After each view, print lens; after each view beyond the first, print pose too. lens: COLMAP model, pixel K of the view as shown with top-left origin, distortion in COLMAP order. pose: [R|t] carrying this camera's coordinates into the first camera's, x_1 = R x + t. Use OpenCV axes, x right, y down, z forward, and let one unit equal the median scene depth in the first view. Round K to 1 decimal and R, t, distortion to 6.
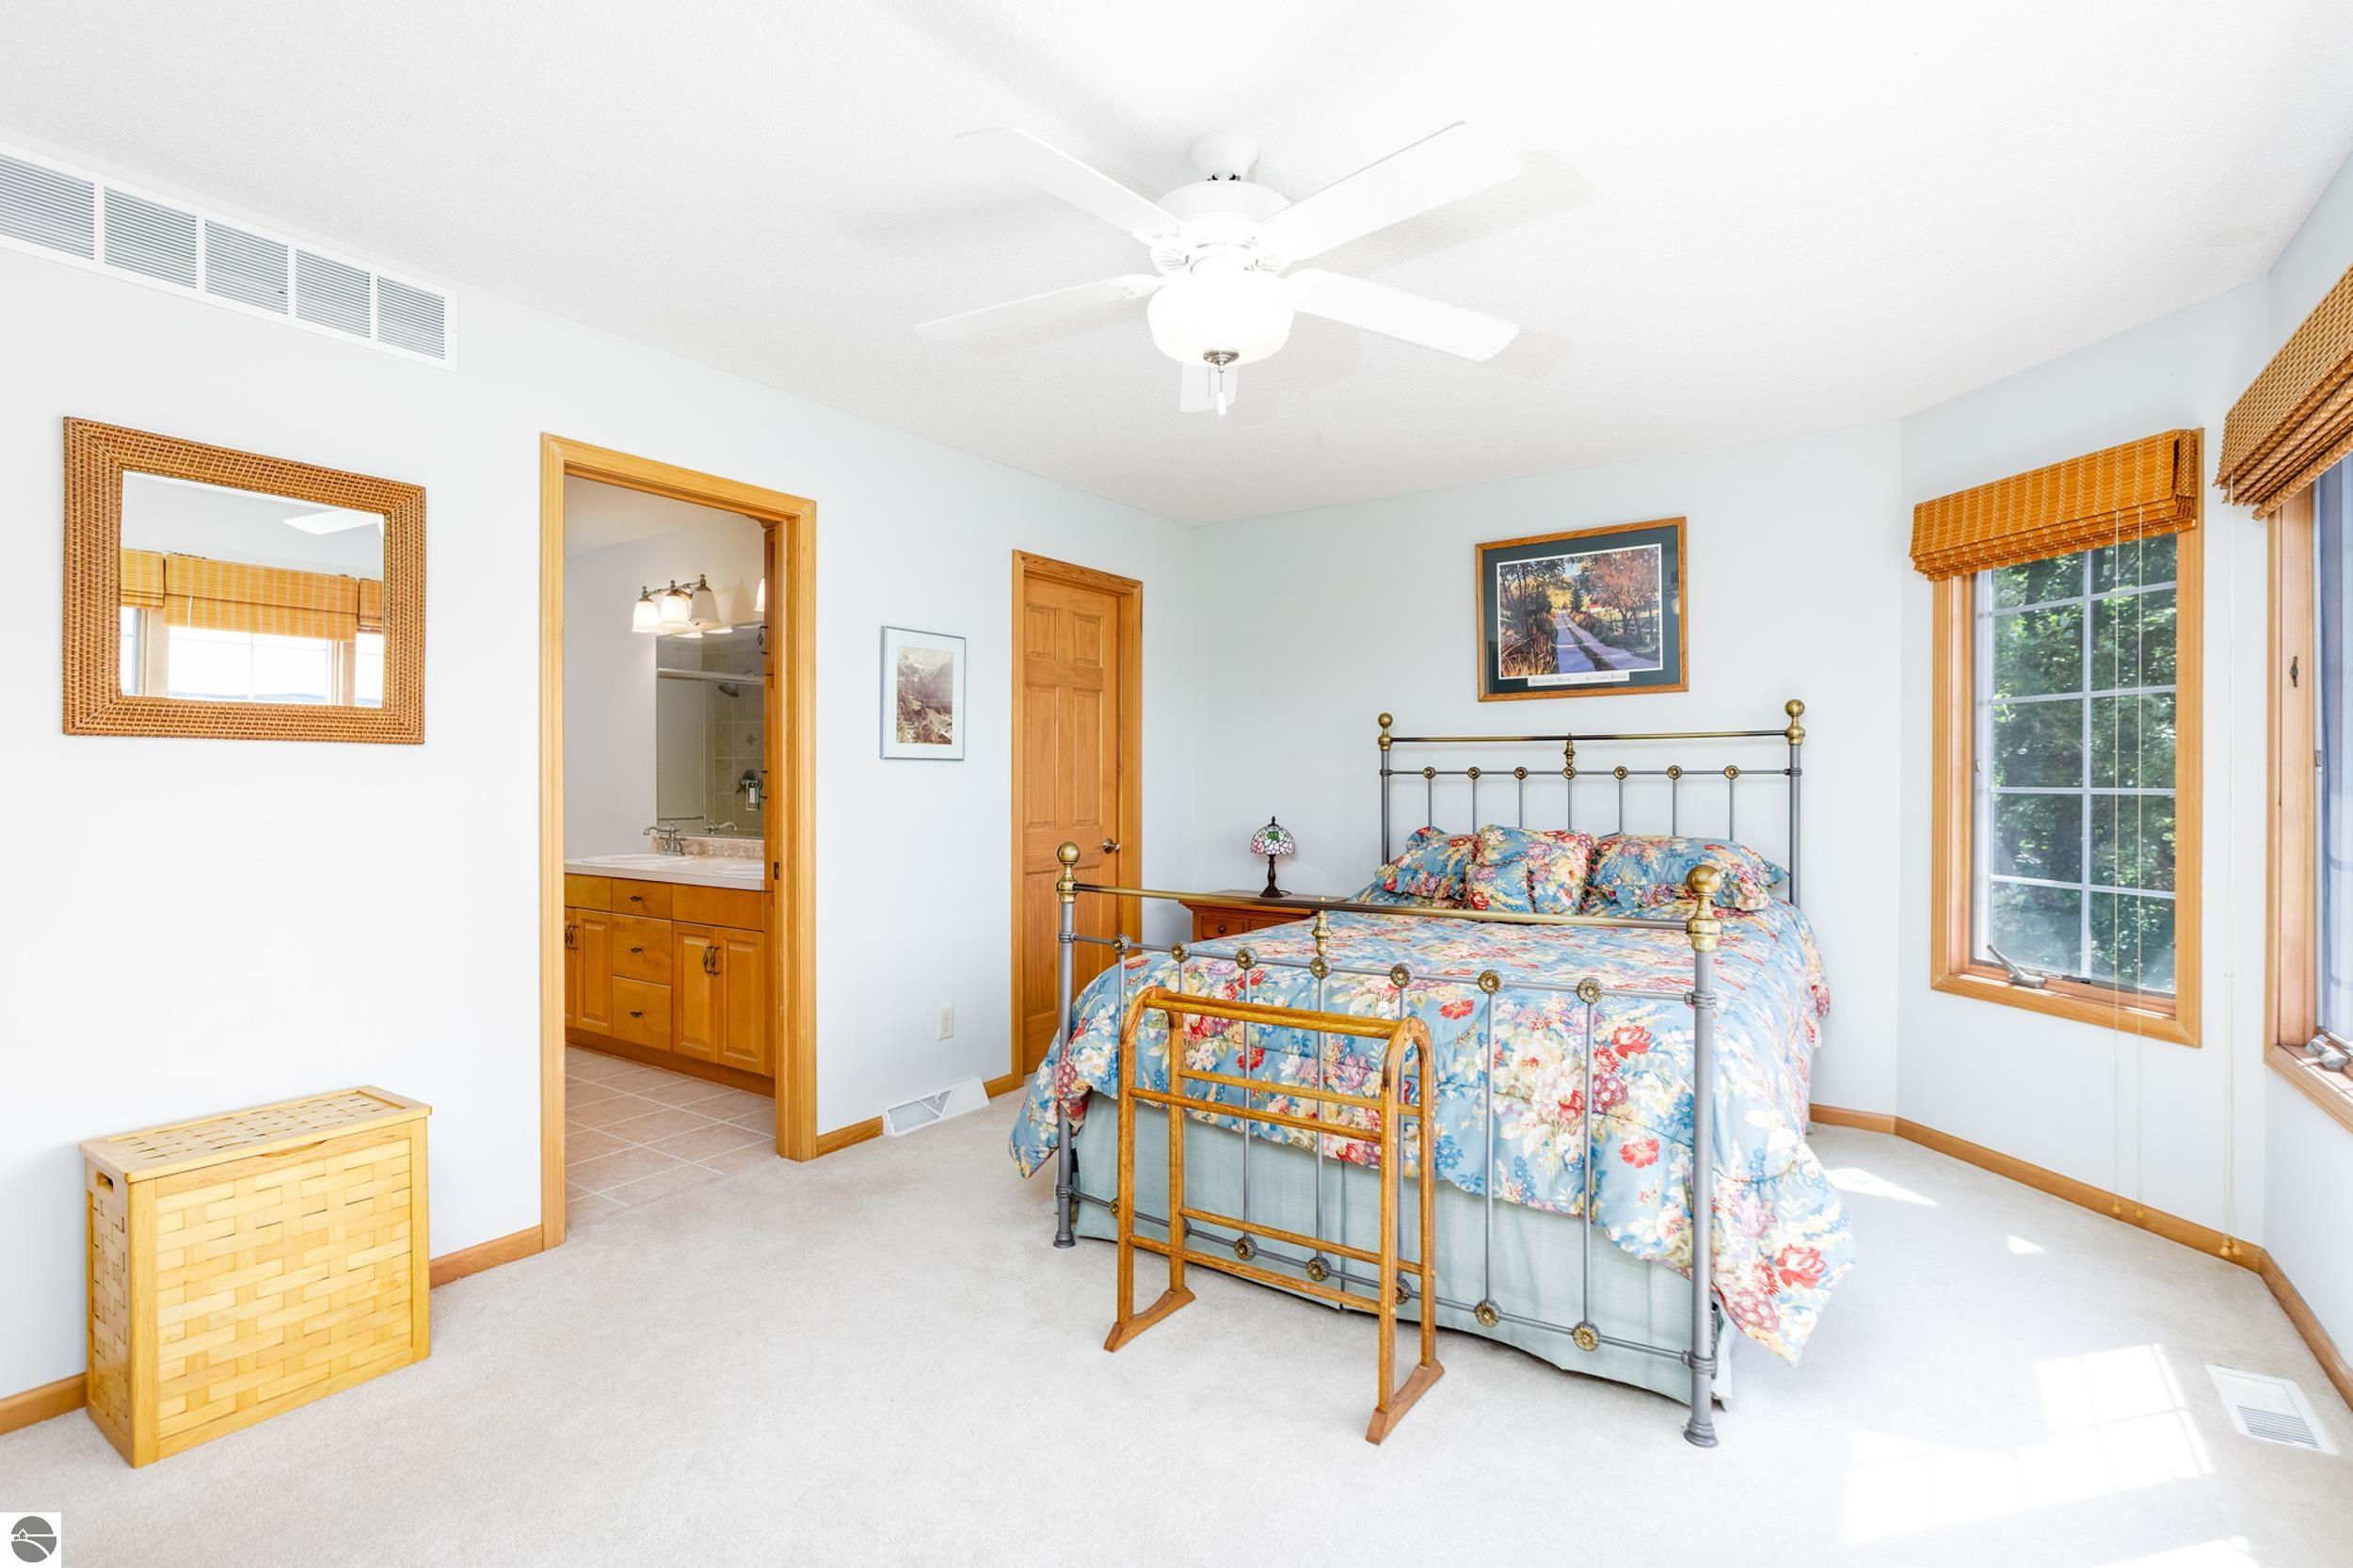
lens RADIAL K [[1080.6, 0, 1152.3], [0, 1080.6, 773.7], [0, 0, 1]] dist [0.001019, 0.000853]
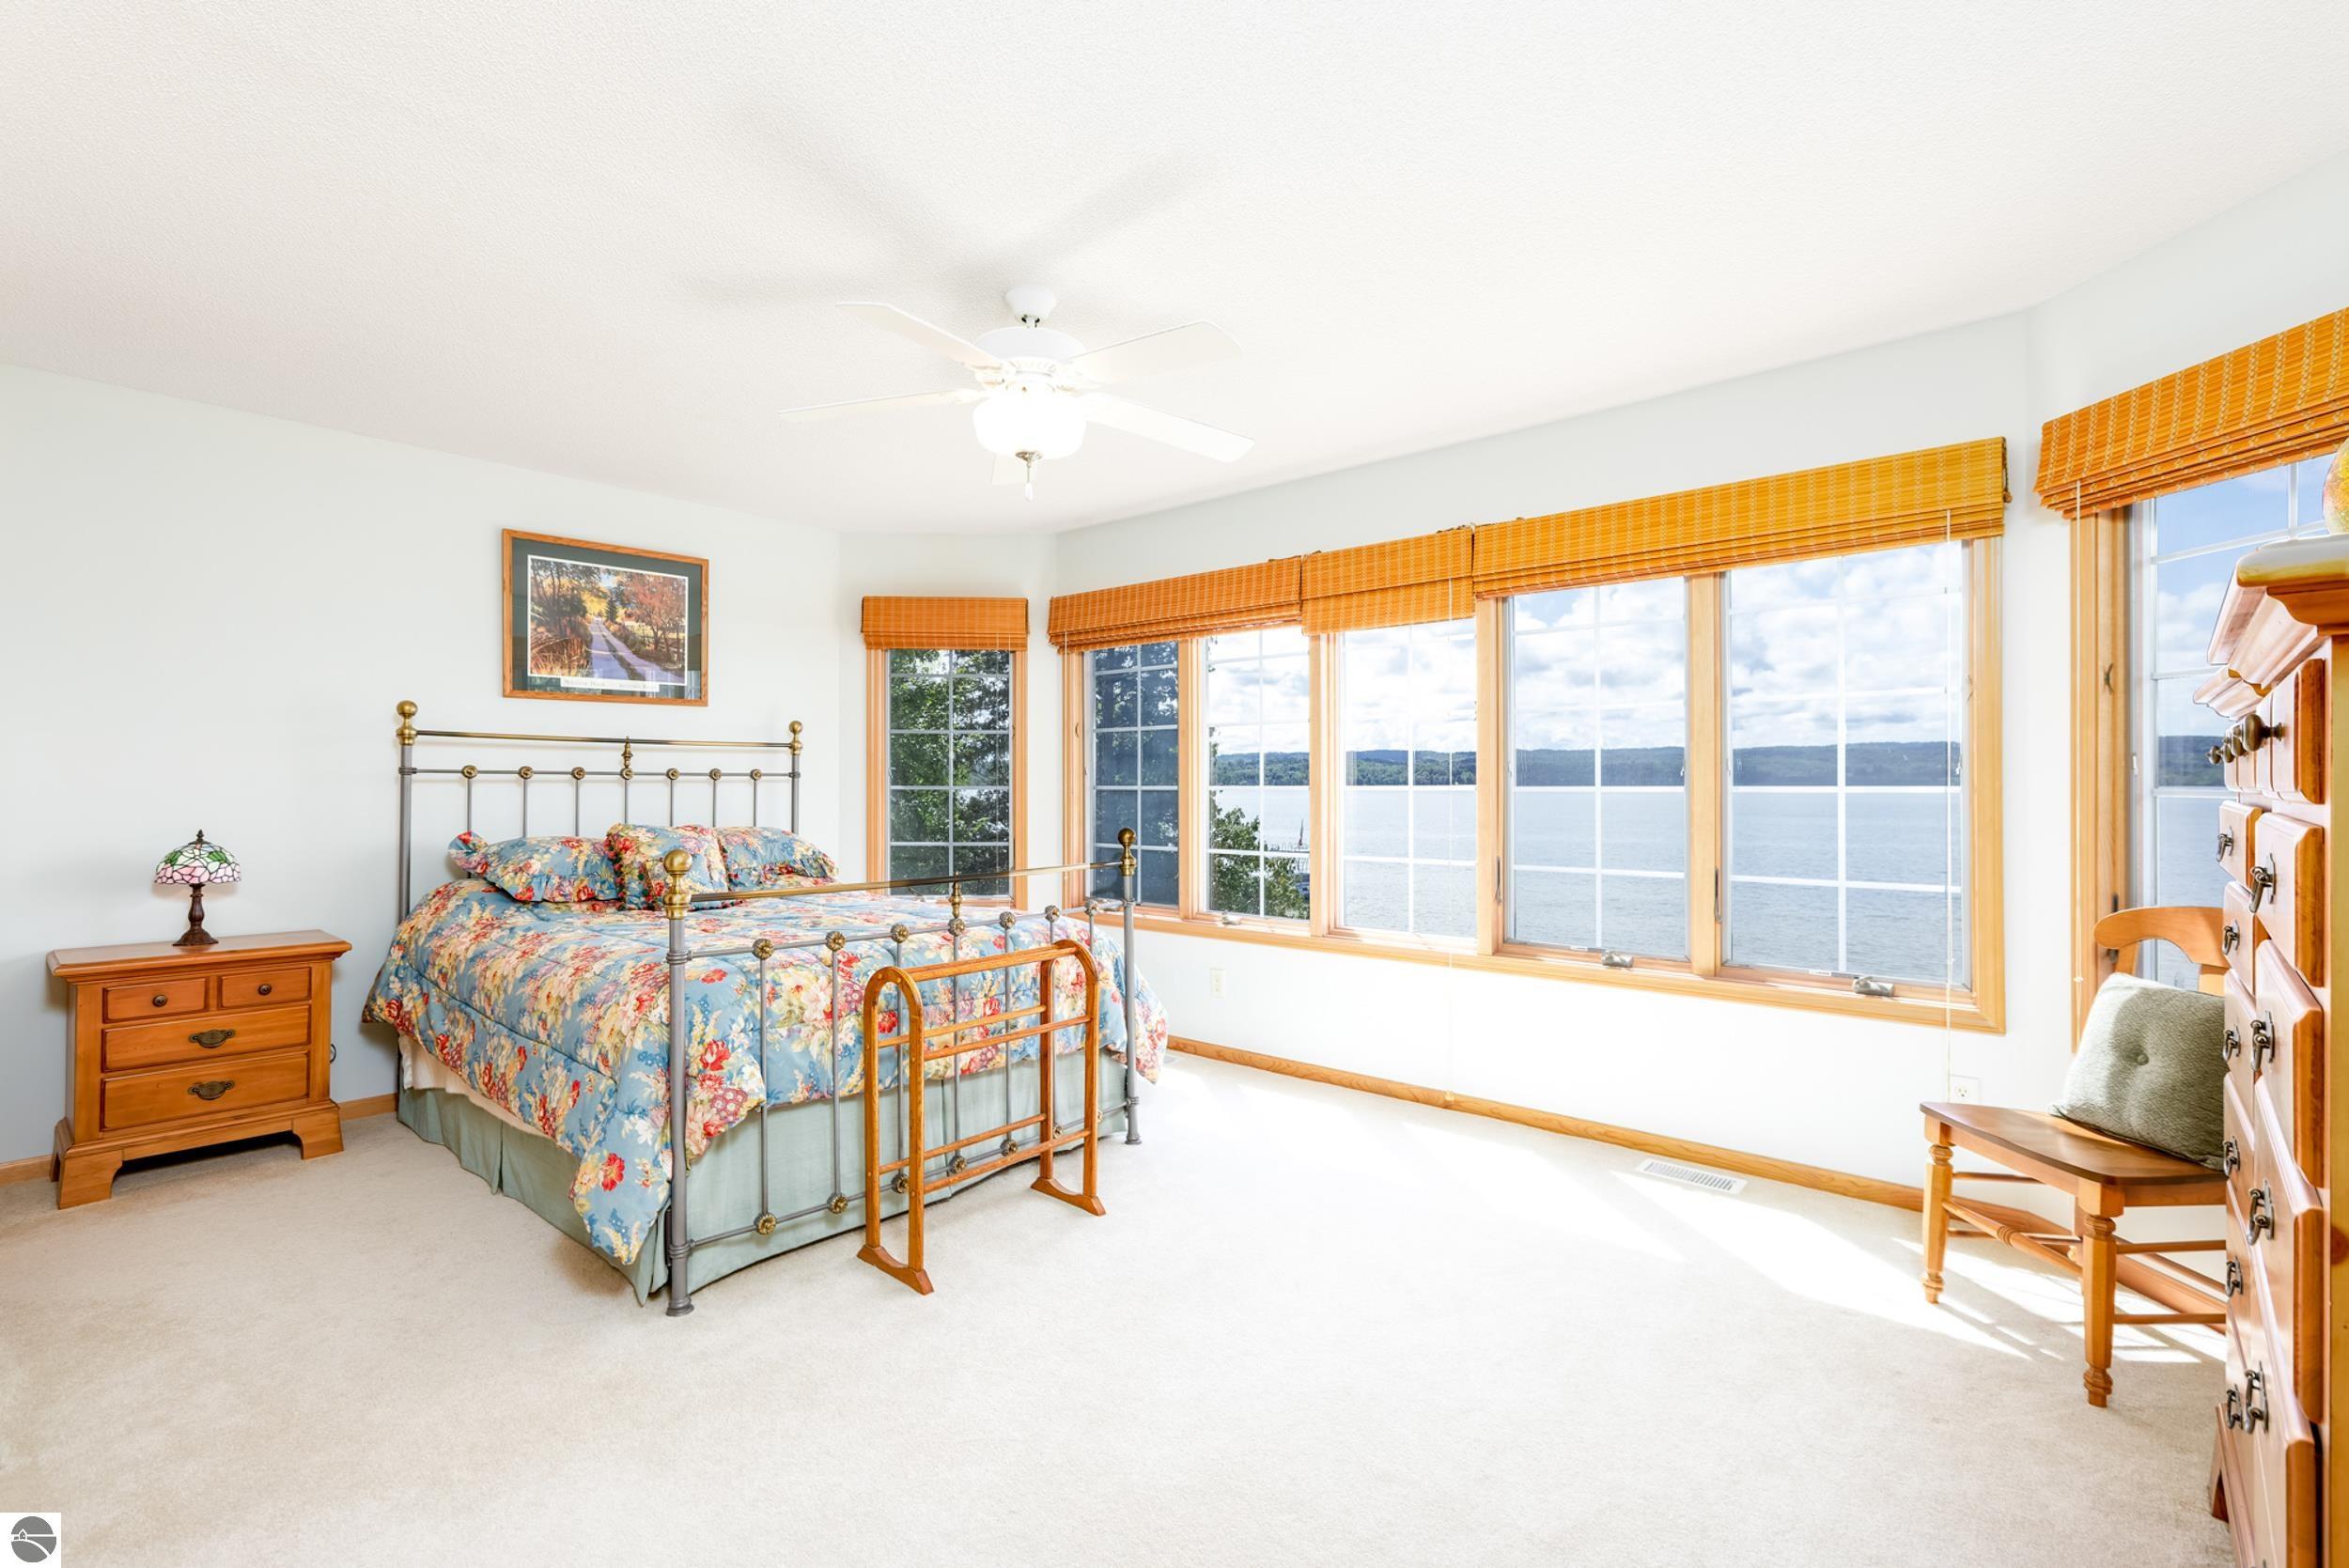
lens RADIAL K [[1068.1, 0, 1170.8], [0, 1068.1, 781.8], [0, 0, 1]] dist [0.003277, 0.000259]
pose [[0.138875, 0.001834, 0.990308, -0.564939], [-0.006977, 0.999975, -0.000873, 0.004165], [-0.990285, -0.006788, 0.138885, 0.310755]]
